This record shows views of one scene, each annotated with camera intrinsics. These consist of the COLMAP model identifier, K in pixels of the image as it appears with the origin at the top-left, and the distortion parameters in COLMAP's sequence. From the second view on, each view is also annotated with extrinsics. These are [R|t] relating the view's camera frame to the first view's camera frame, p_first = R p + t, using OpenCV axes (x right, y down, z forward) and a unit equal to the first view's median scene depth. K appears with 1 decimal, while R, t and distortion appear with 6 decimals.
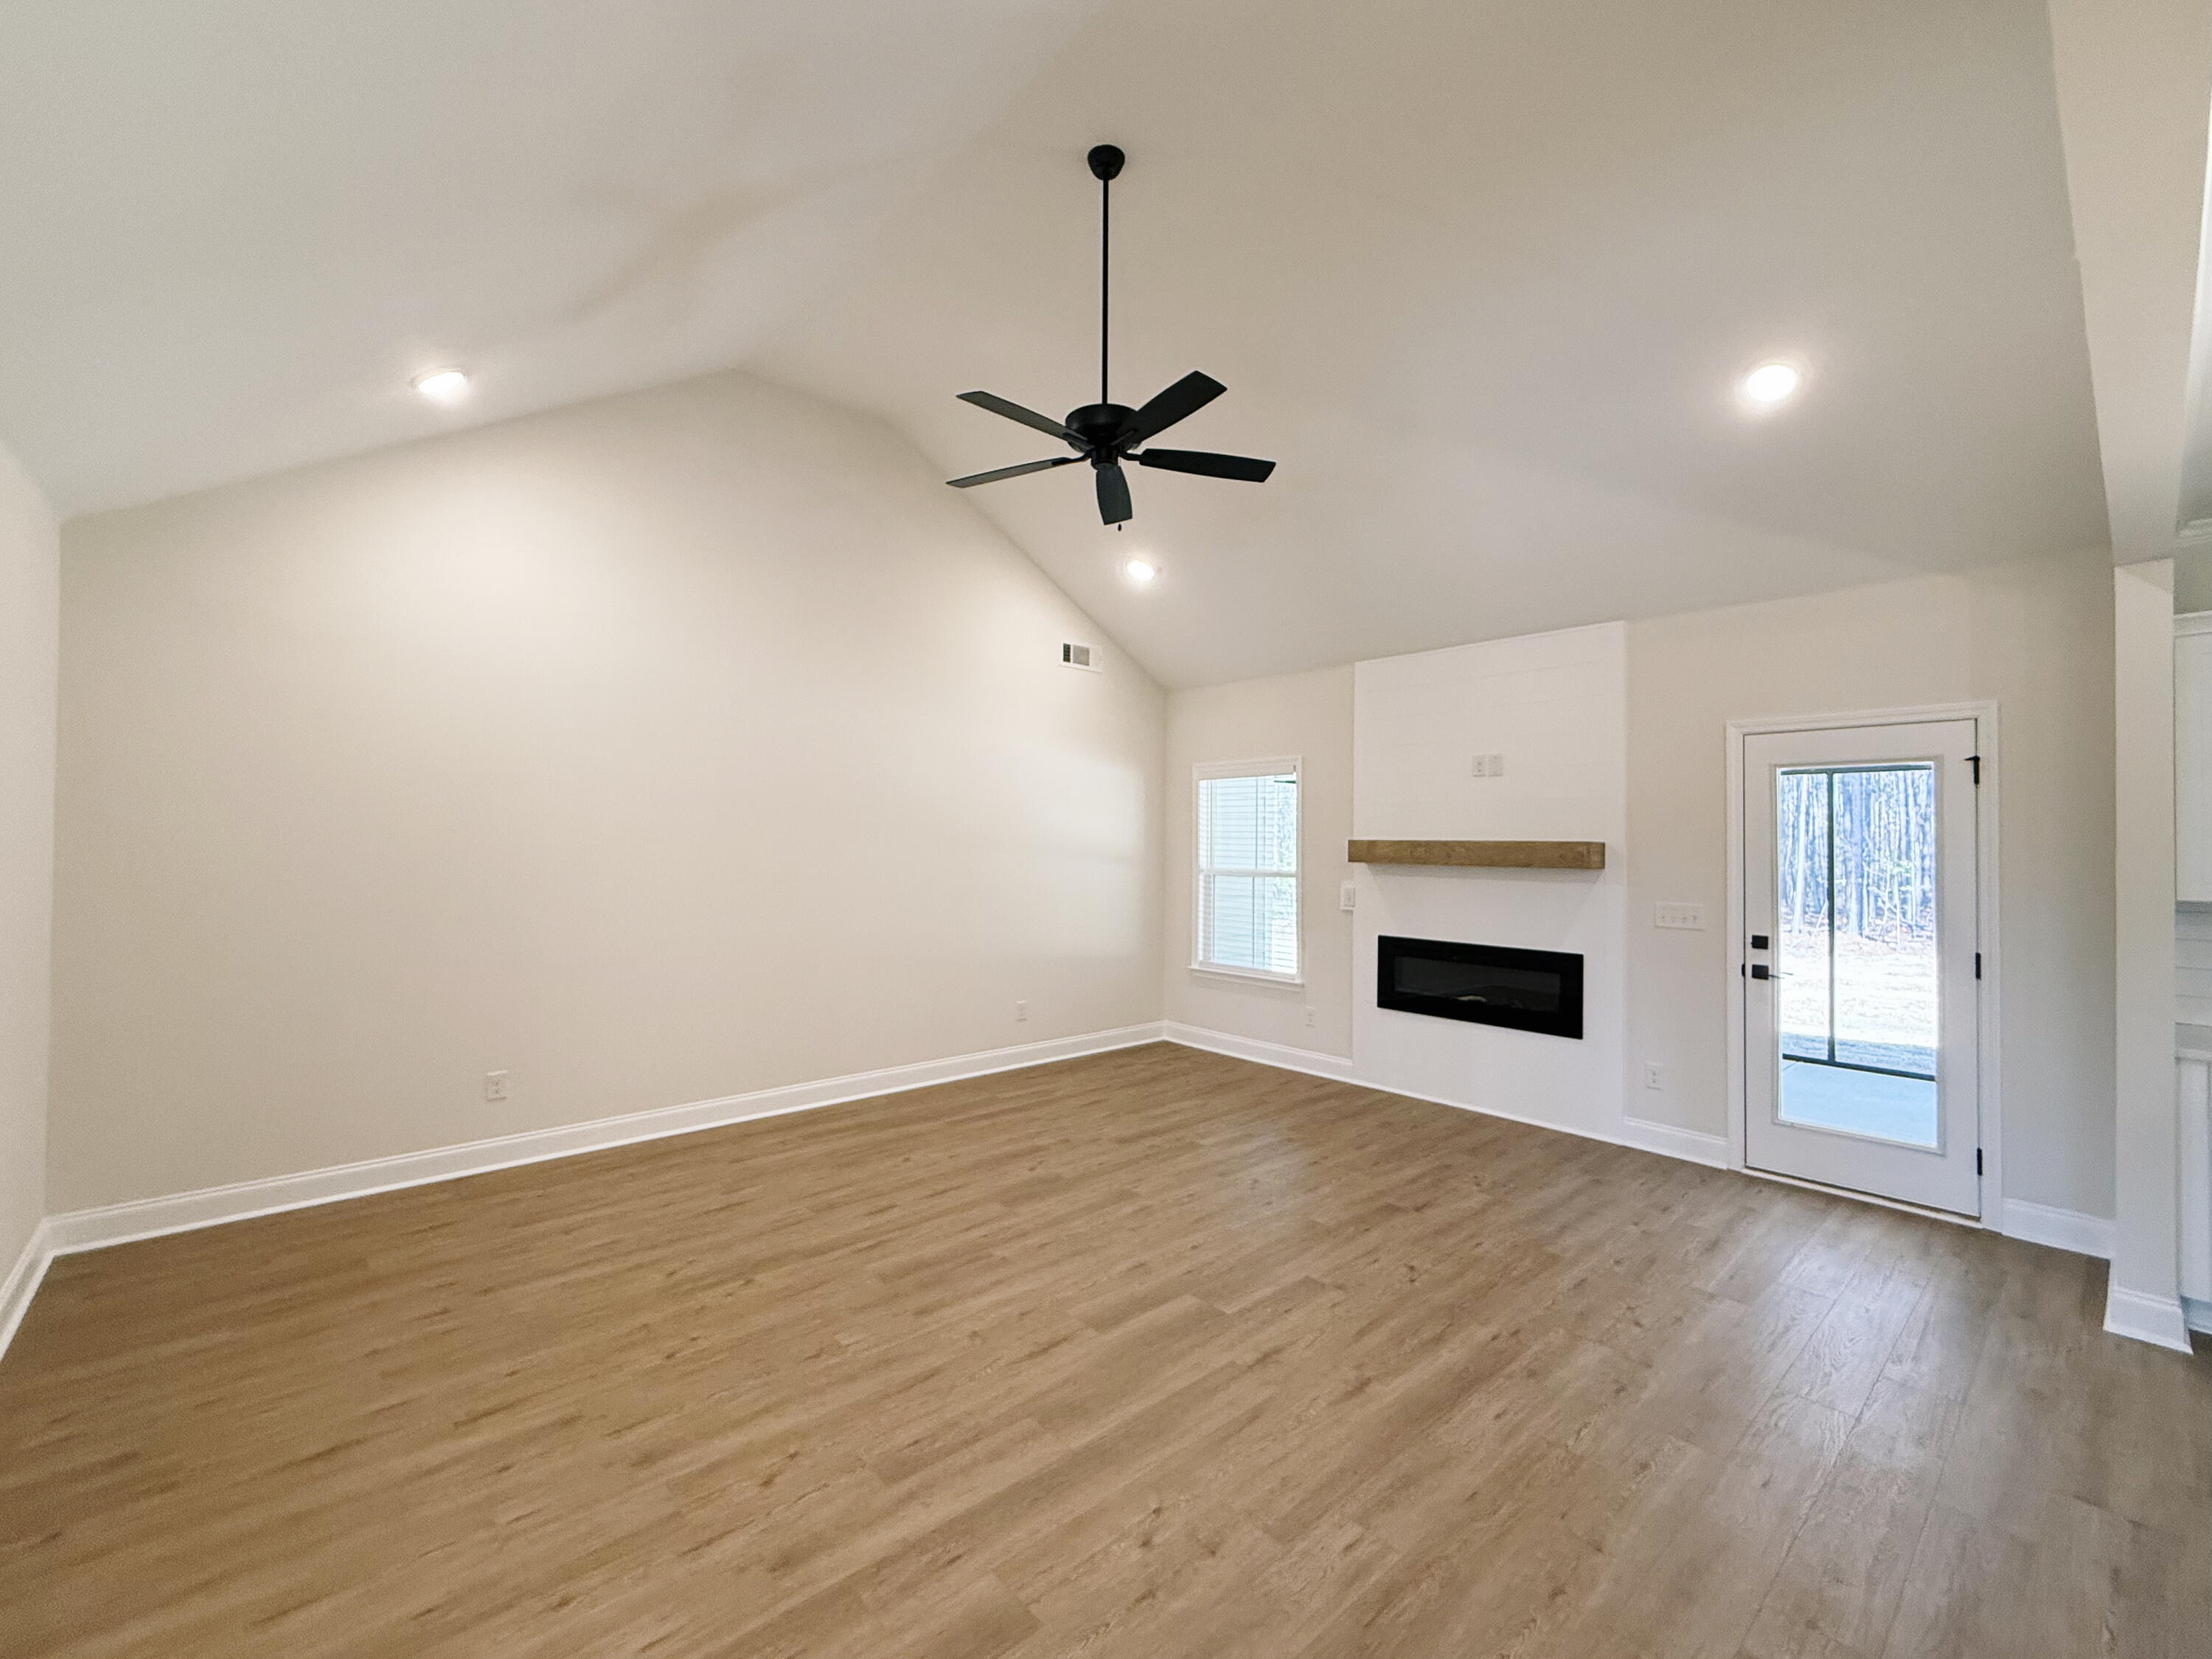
lens RADIAL K [[933.1, 0, 1106.0], [0, 933.1, 829.5], [0, 0, 1]] dist [0.000972, 0.000075]
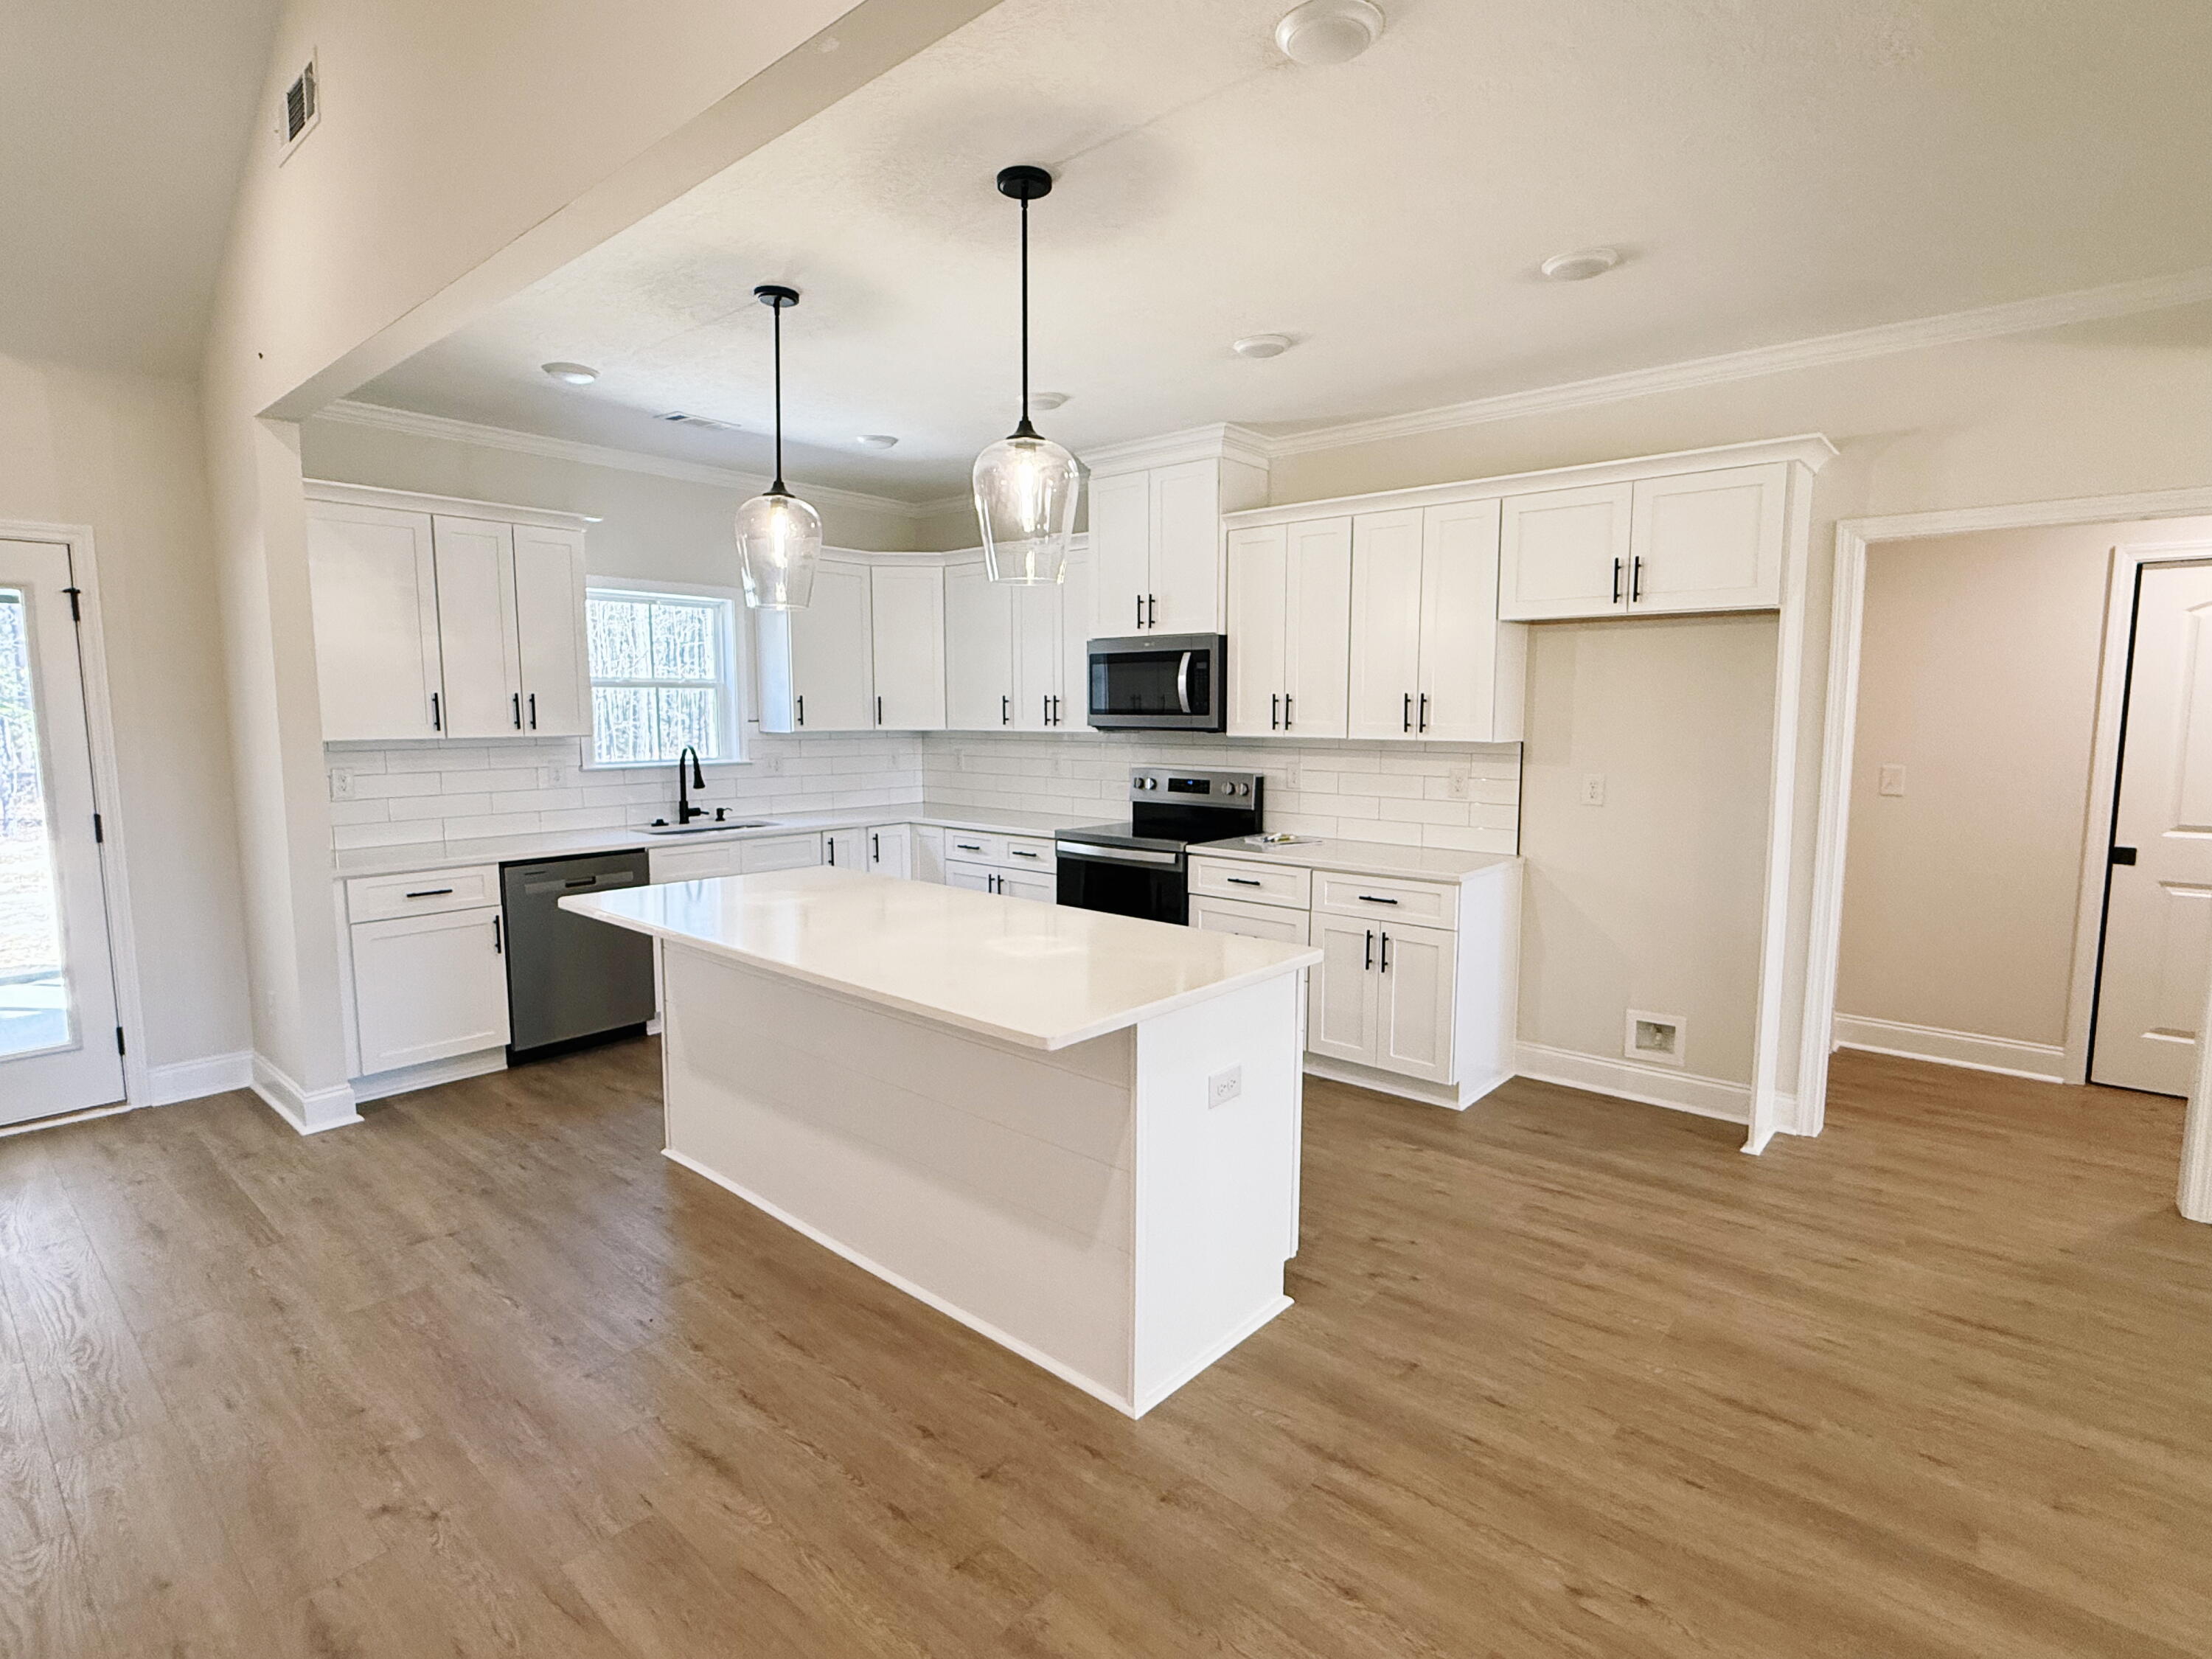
lens RADIAL K [[1093.7, 0, 1104.2], [0, 1093.7, 823.1], [0, 0, 1]] dist [-0.000300, -0.000293]
pose [[-0.125663, -0.113257, 0.985587, -0.185213], [-0.009709, 0.993555, 0.112935, 0.012115], [-0.992025, 0.004622, -0.125953, 0.154489]]
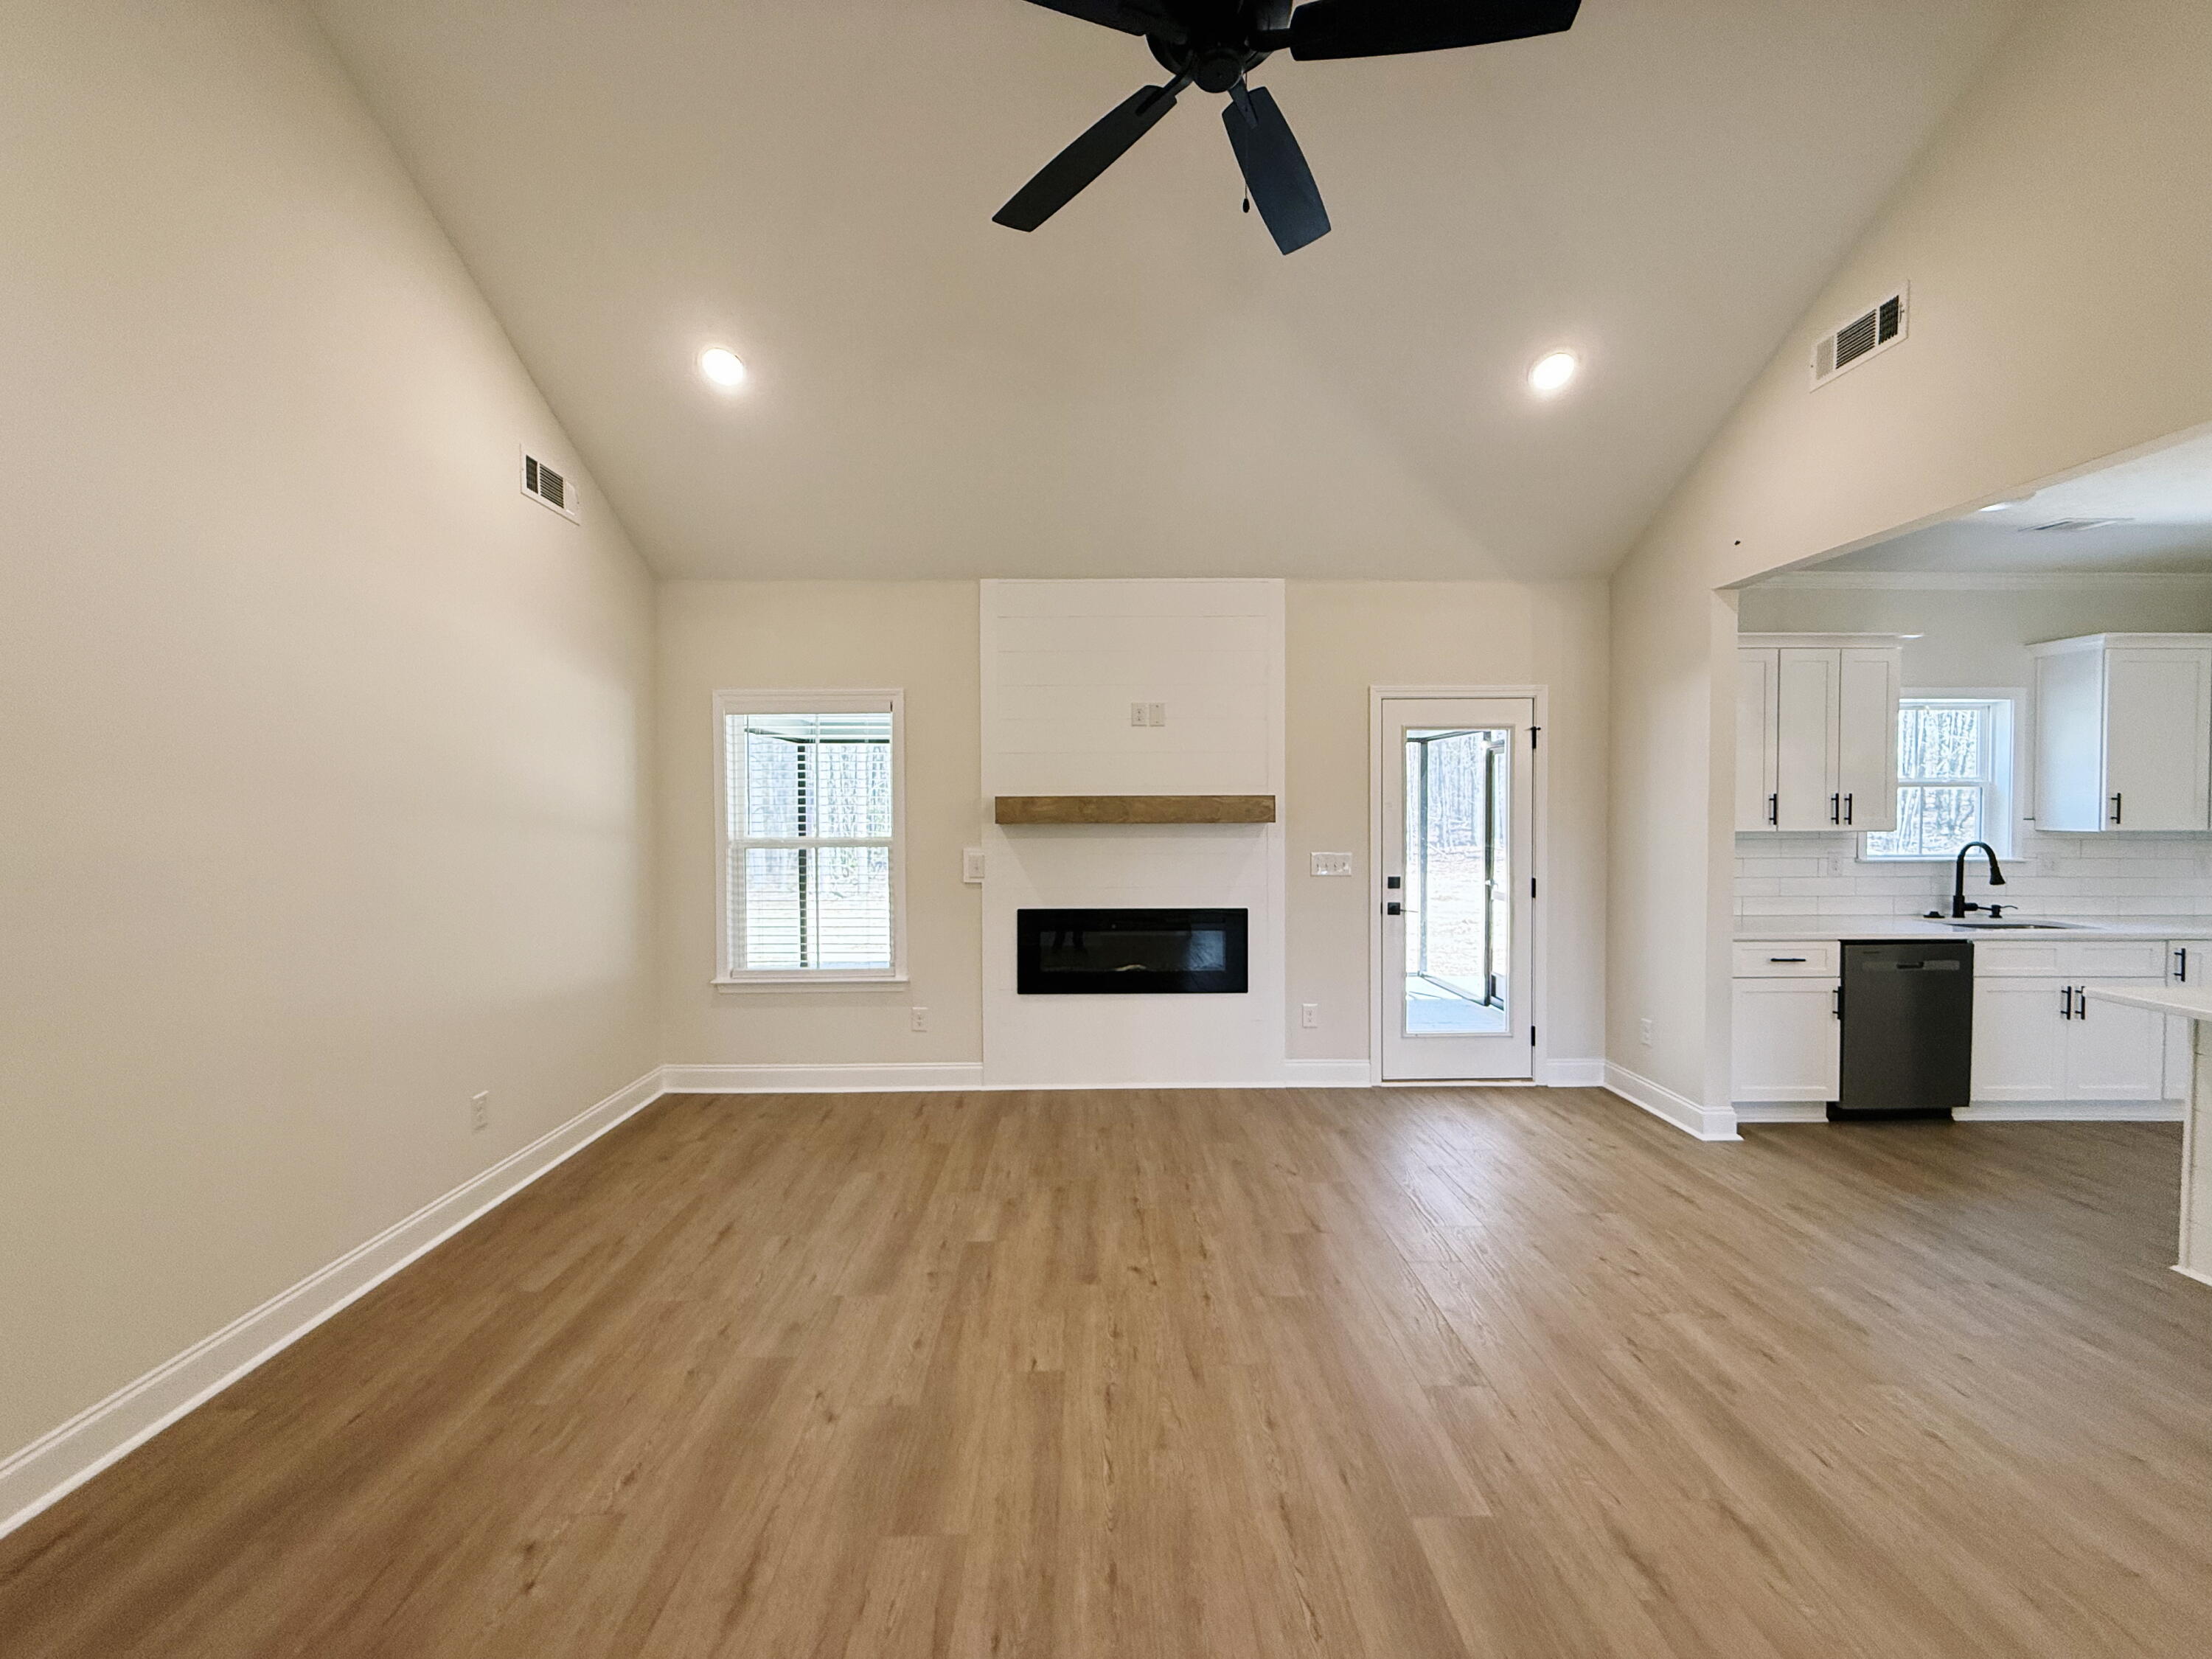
lens RADIAL K [[879.9, 0, 1098.6], [0, 879.9, 826.1], [0, 0, 1]] dist [0.000713, -0.000279]
pose [[0.657501, -0.026811, 0.752976, -0.339760], [0.000644, 0.999386, 0.035023, 0.013726], [-0.753453, -0.022543, 0.657115, 0.561126]]
